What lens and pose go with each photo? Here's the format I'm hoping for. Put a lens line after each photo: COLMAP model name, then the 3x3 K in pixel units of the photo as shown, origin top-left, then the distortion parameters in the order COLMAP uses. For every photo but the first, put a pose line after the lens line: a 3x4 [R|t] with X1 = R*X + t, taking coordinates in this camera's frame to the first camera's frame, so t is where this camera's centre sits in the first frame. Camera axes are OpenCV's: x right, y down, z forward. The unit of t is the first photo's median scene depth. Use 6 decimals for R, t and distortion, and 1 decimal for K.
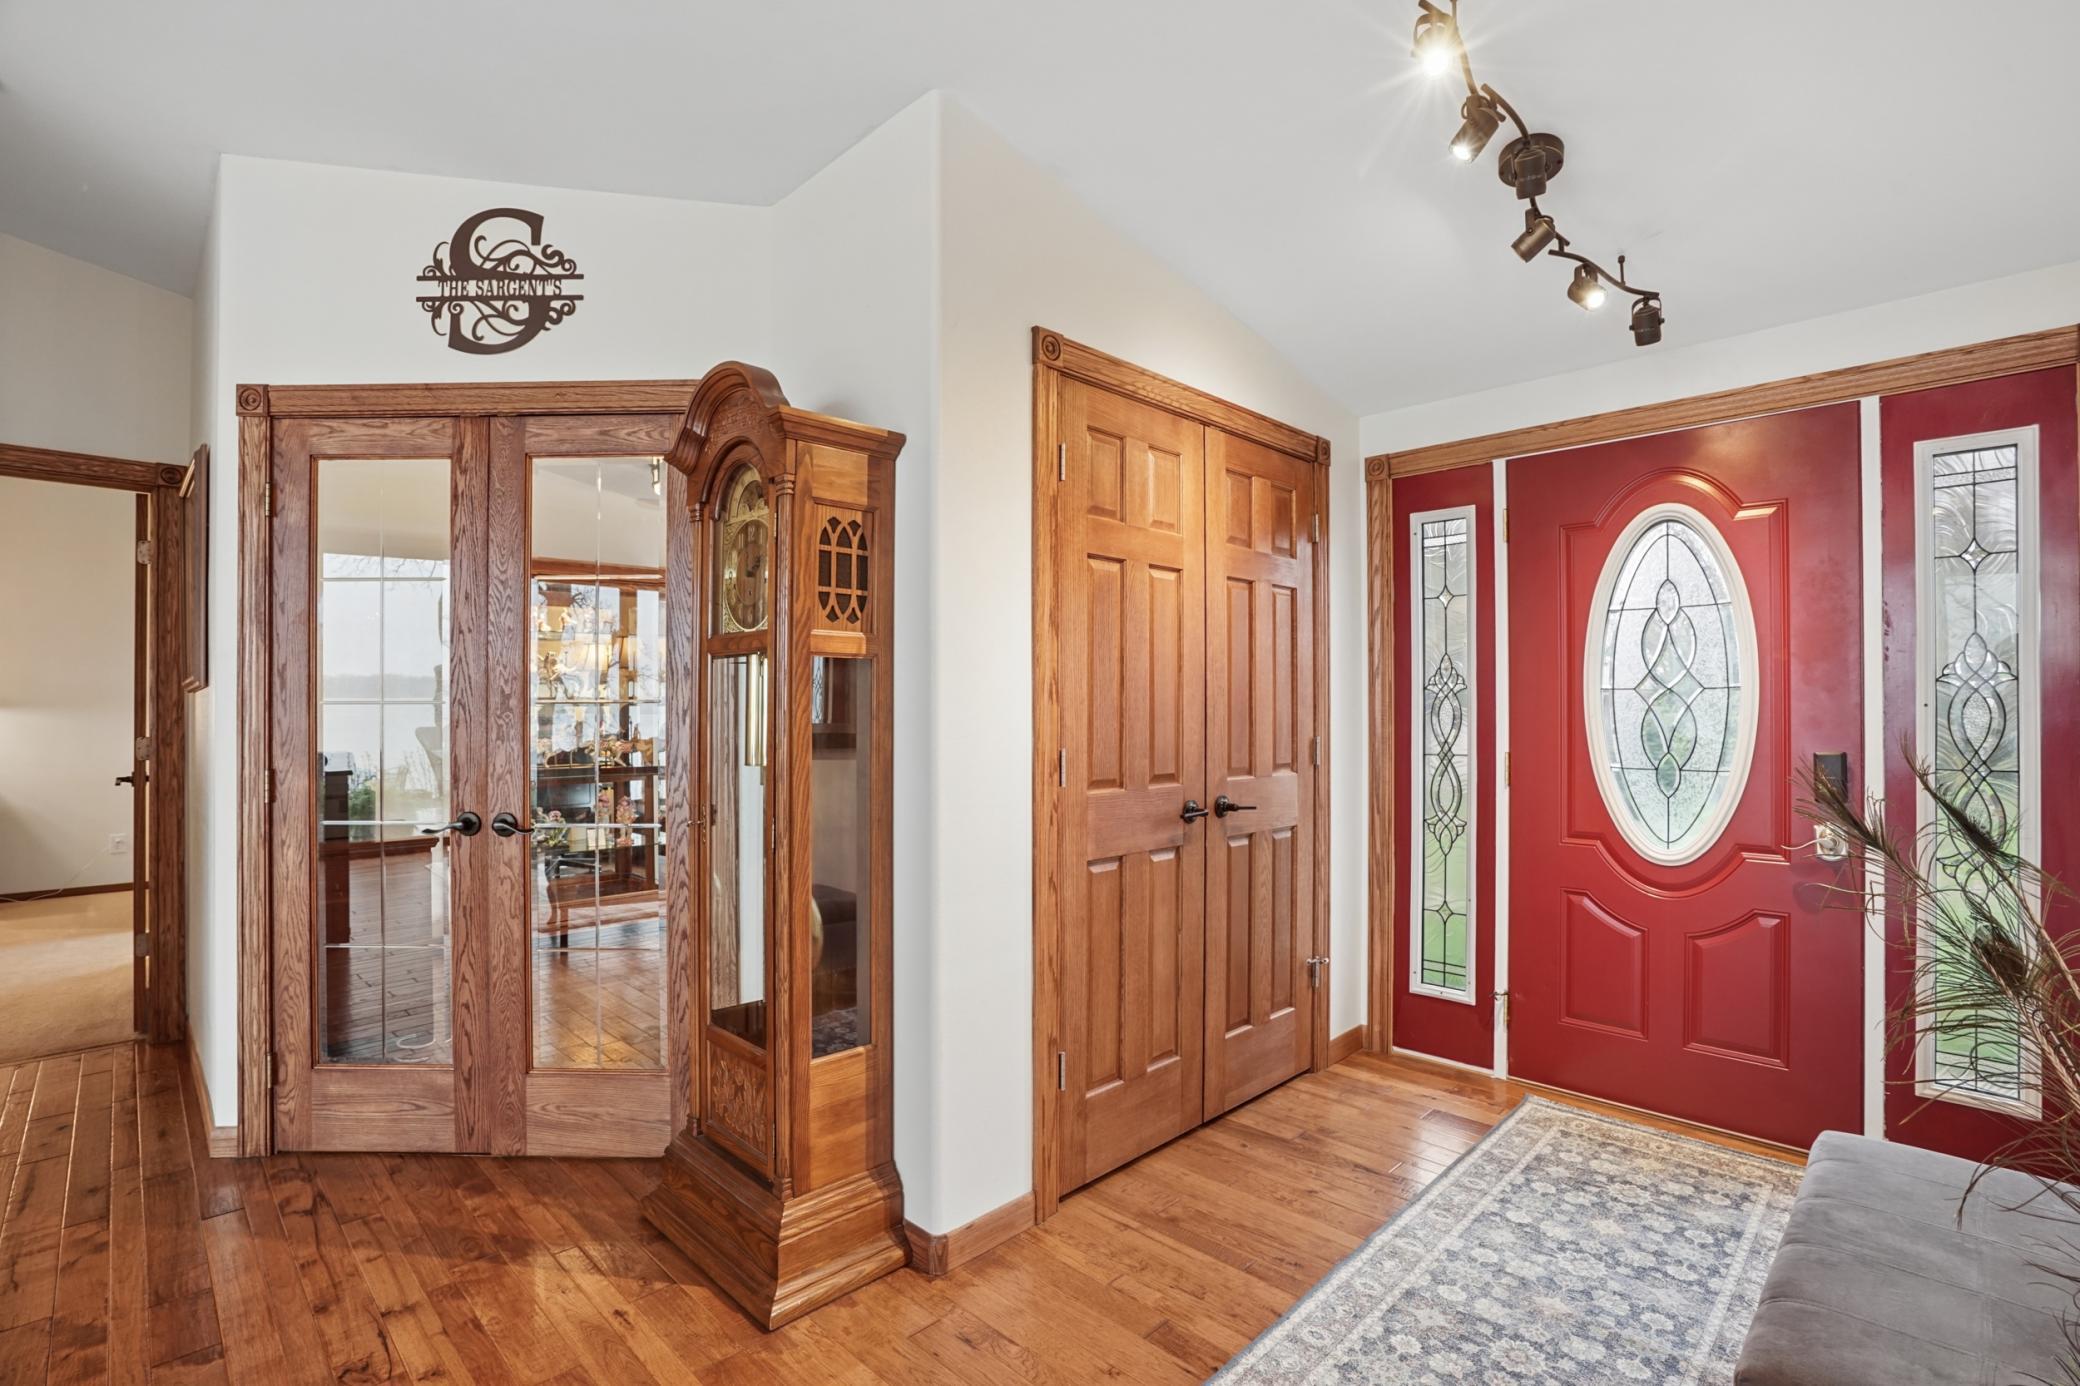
lens RADIAL K [[960.4, 0, 1053.8], [0, 960.4, 694.1], [0, 0, 1]] dist [-0.053773, 0.022552]
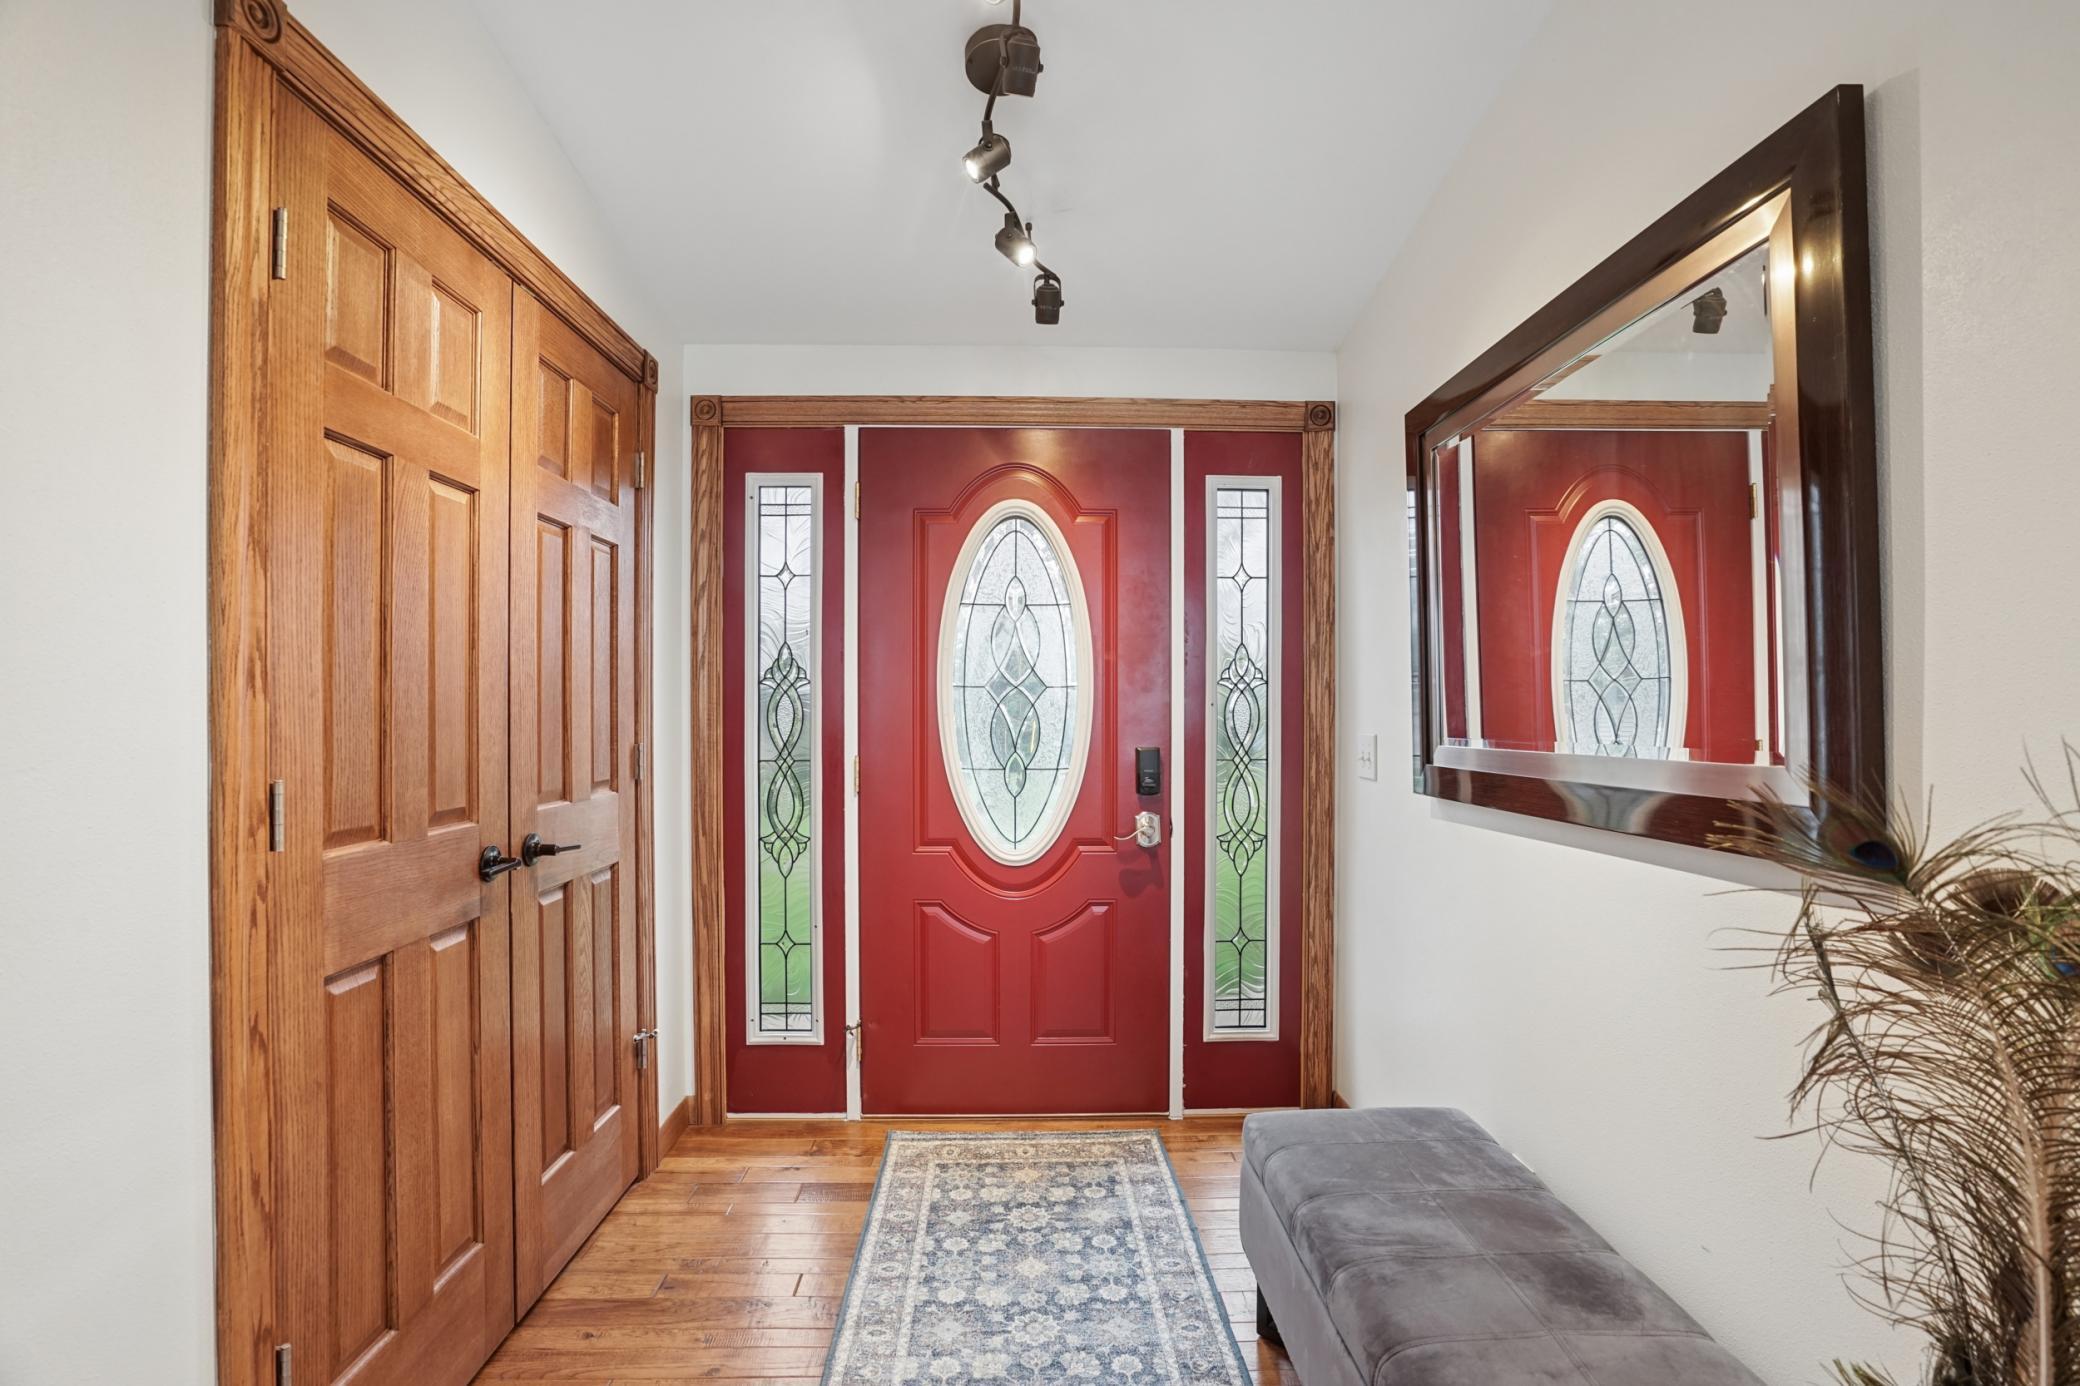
lens RADIAL K [[965.8, 0, 1040.4], [0, 965.8, 708.5], [0, 0, 1]] dist [-0.061416, 0.028453]
pose [[0.694969, -0.000628, 0.719039, -0.063307], [-0.011881, 0.999853, 0.012356, 0.004510], [-0.718941, -0.017131, 0.694860, 0.293270]]
